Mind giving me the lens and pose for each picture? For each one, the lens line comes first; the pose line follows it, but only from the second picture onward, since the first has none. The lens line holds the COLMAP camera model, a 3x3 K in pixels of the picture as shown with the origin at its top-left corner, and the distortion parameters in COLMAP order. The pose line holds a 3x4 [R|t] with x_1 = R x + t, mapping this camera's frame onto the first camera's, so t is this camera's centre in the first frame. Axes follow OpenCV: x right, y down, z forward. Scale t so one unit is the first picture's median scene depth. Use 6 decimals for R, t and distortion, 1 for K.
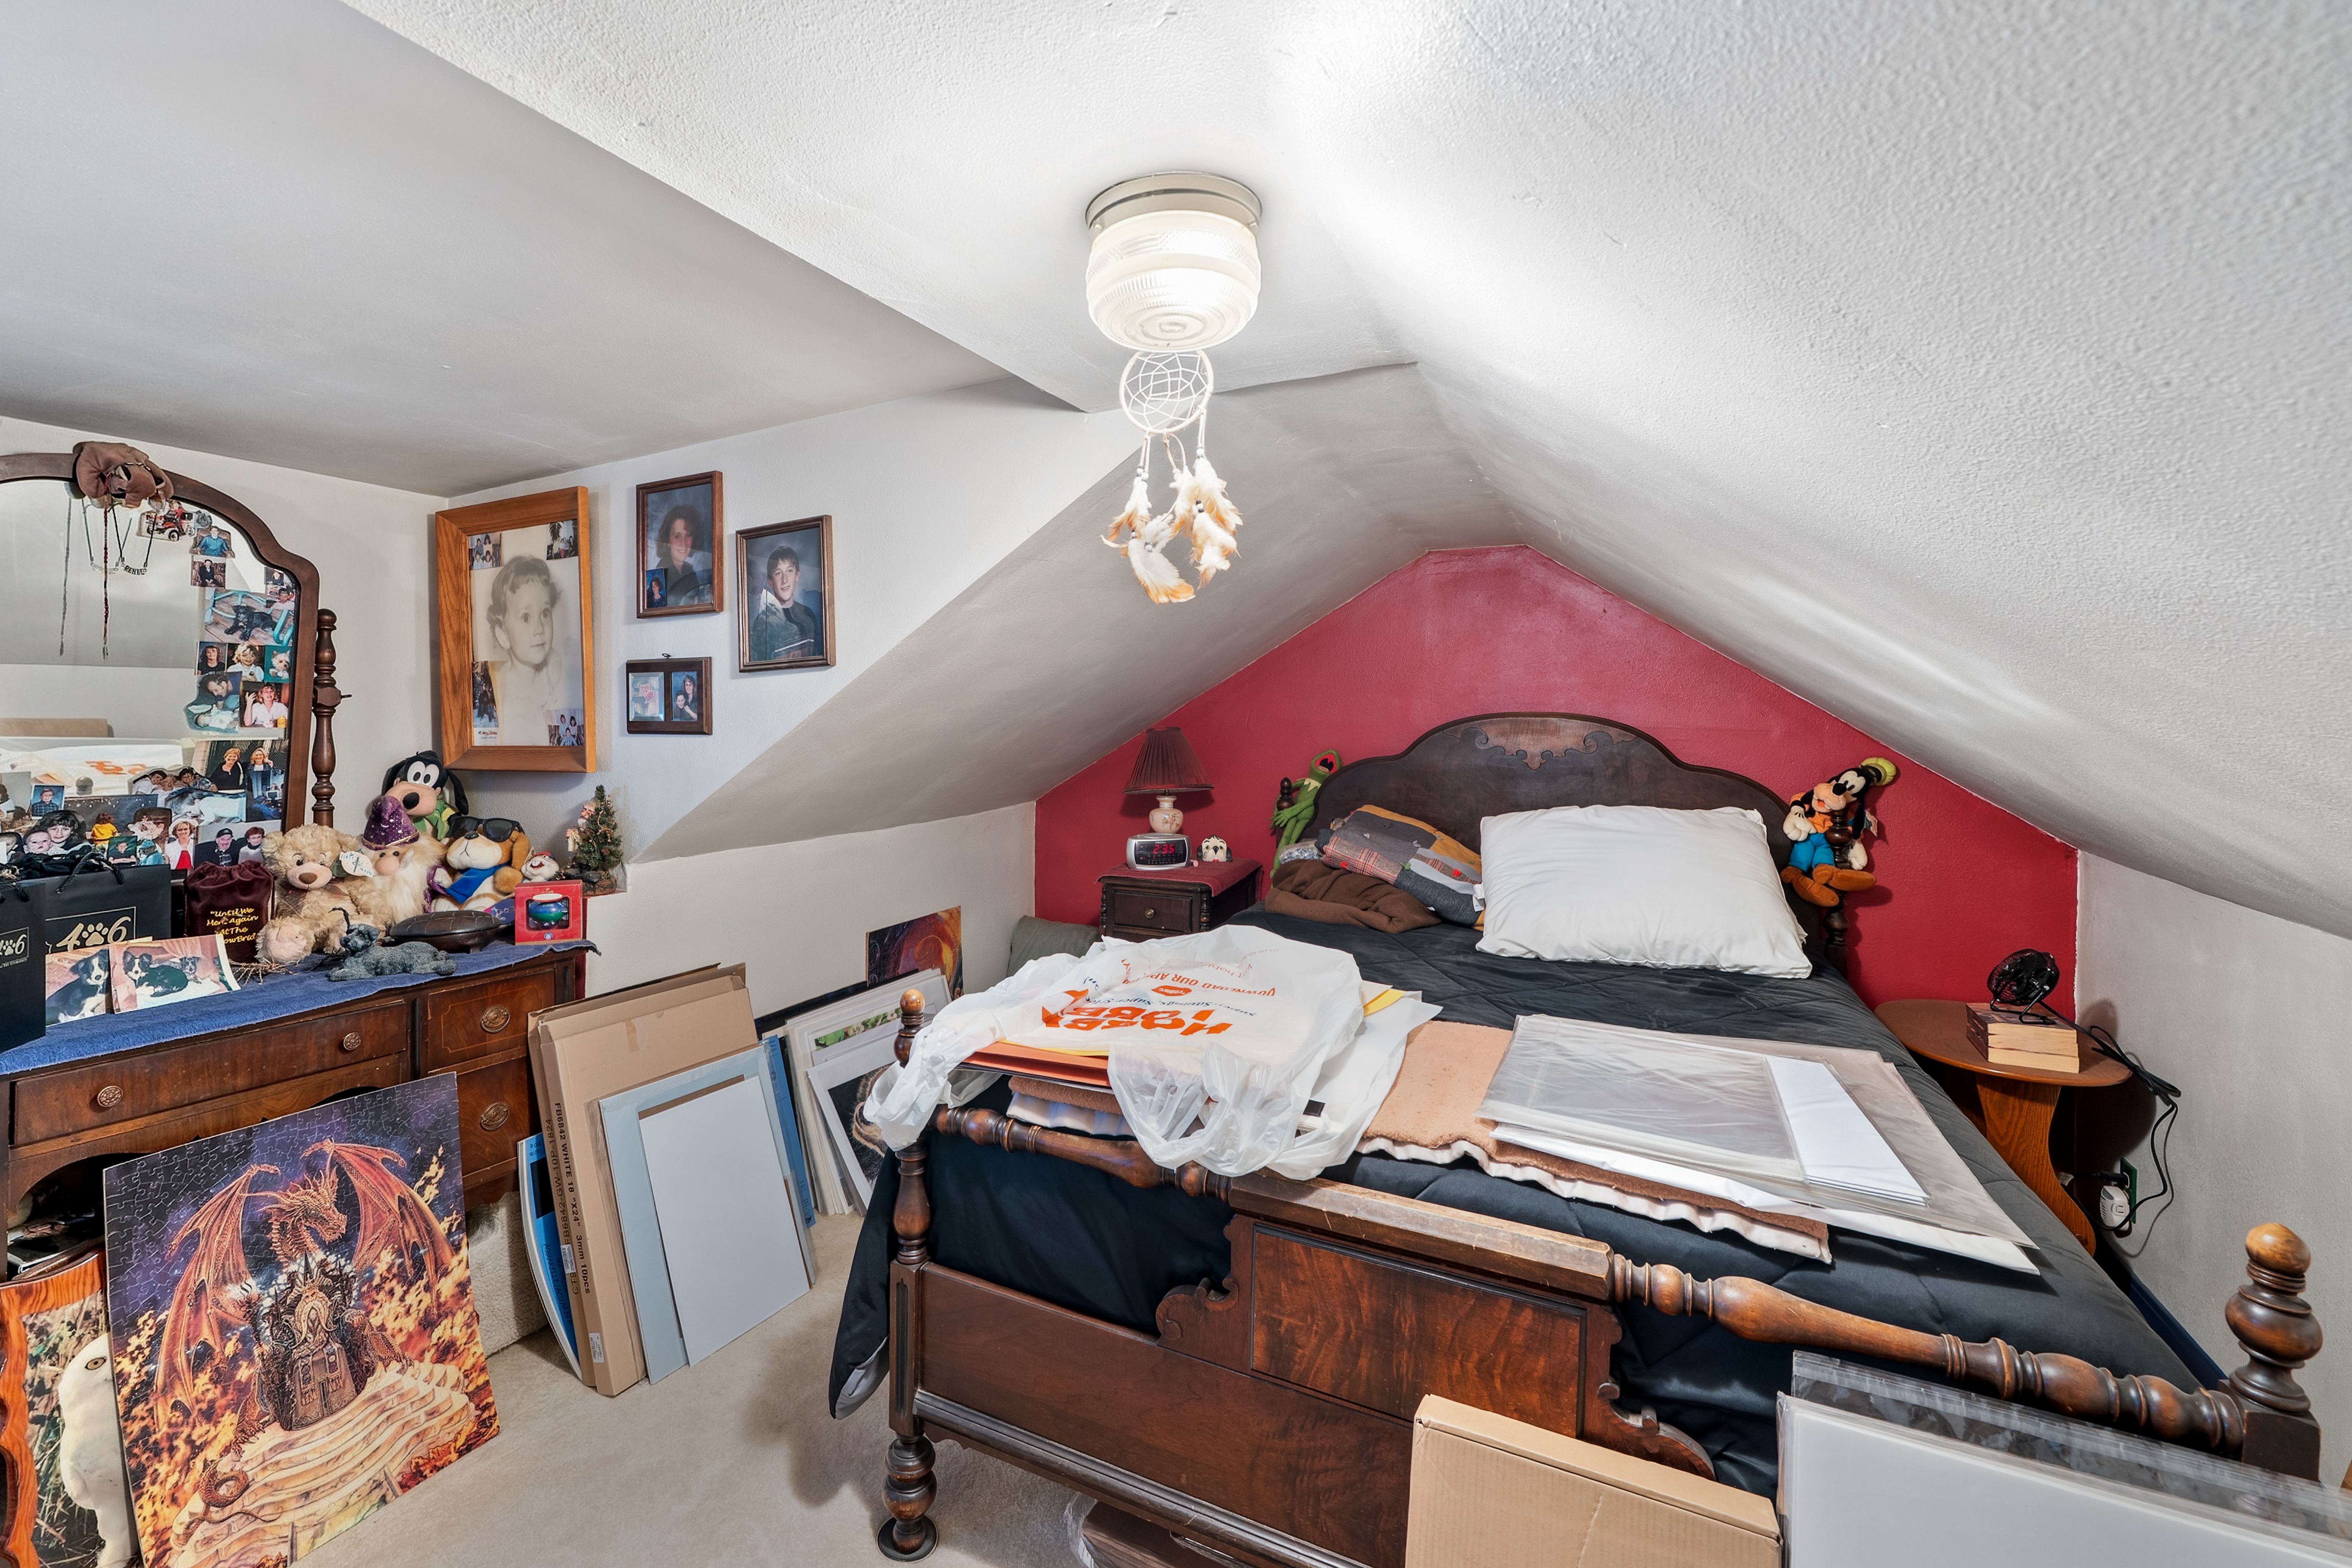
lens RADIAL K [[991.3, 0, 1042.7], [0, 991.3, 776.4], [0, 0, 1]] dist [-0.001550, -0.000071]
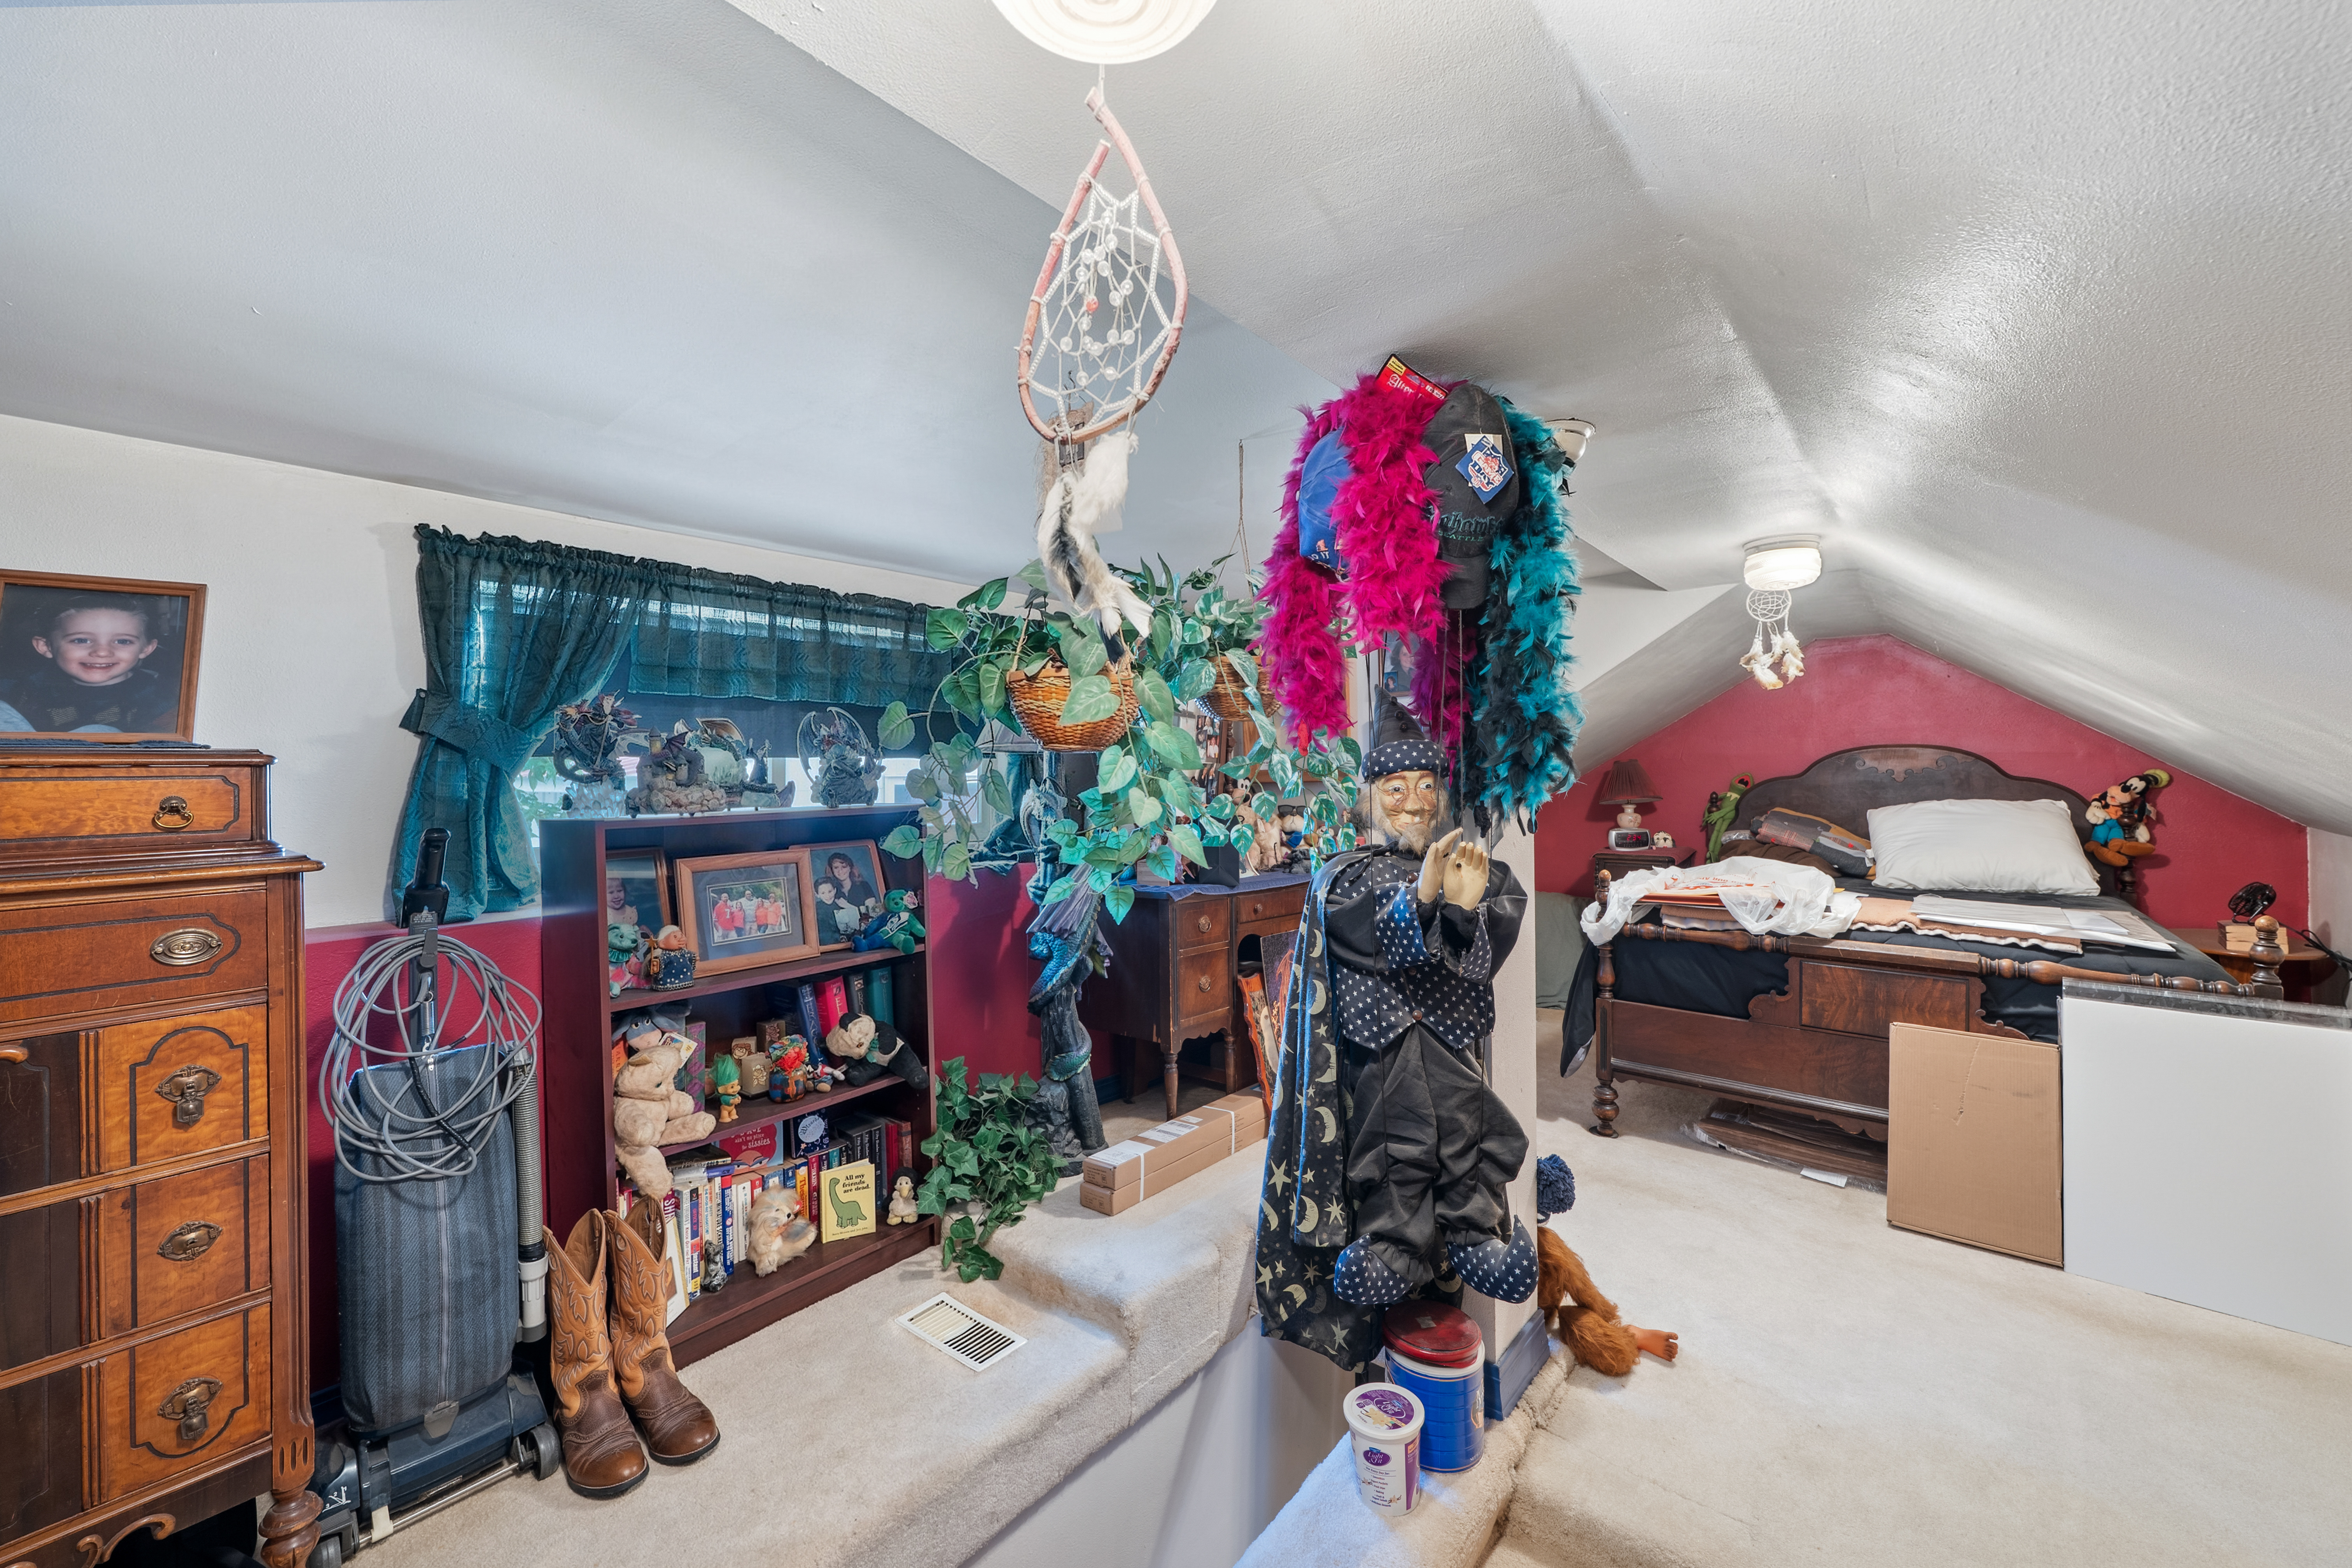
lens RADIAL K [[950.9, 0, 1168.8], [0, 950.9, 805.4], [0, 0, 1]] dist [0.000074, 0.000107]
pose [[0.988119, -0.007566, -0.153505, -0.533739], [0.002625, 0.999473, -0.032367, 0.100721], [0.153669, 0.031580, 0.987618, -0.838069]]
